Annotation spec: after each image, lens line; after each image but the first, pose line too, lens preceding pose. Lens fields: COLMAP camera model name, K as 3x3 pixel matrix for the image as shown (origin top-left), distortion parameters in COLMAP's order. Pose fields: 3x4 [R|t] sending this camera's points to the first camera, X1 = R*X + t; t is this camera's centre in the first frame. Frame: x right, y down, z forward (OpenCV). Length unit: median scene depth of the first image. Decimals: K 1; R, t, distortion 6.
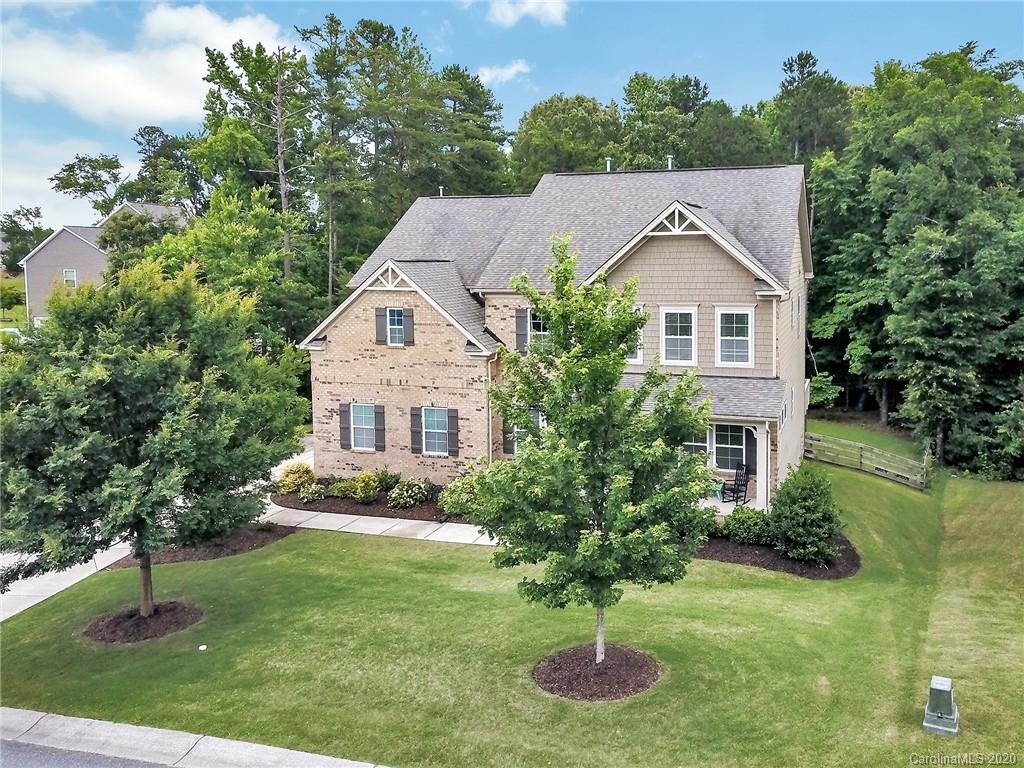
lens RADIAL K [[858.5, 0, 512.4], [0, 858.5, 303.4], [0, 0, 1]] dist [0.000331, 0.014632]
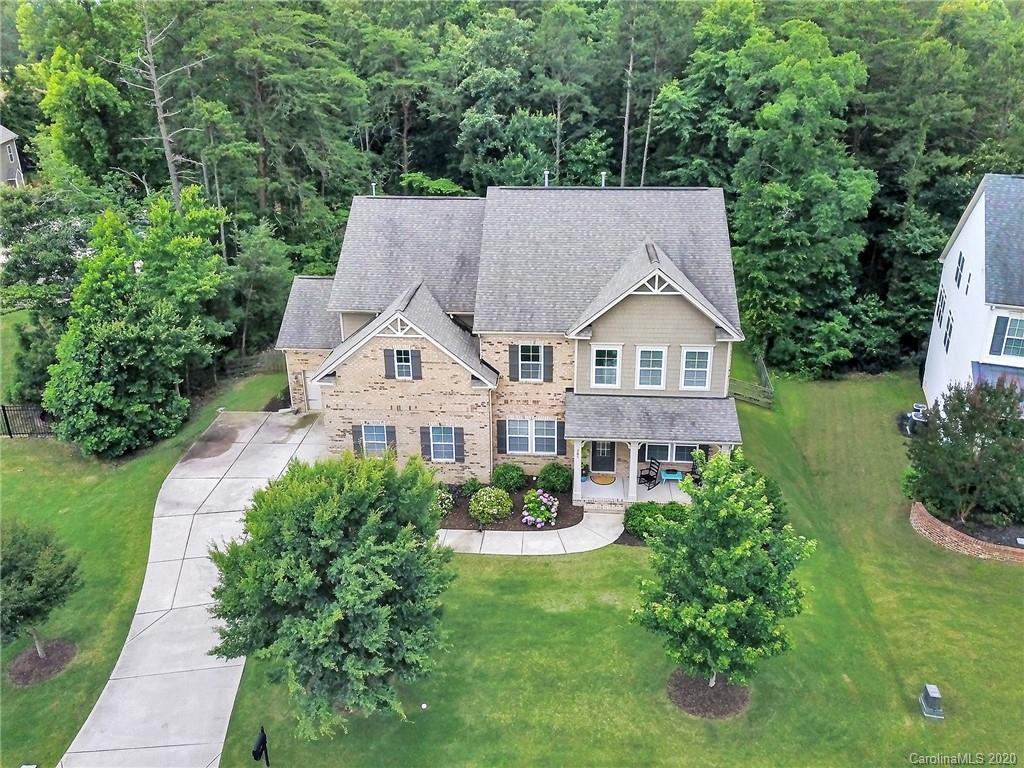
lens RADIAL K [[834.8, 0, 465.7], [0, 834.8, 383.9], [0, 0, 1]] dist [0.010875, 0.001613]
pose [[0.972816, -0.112139, 0.202619, -0.292950], [0.045009, 0.949809, 0.309575, -0.300937], [-0.227165, -0.292040, 0.929036, -0.079844]]
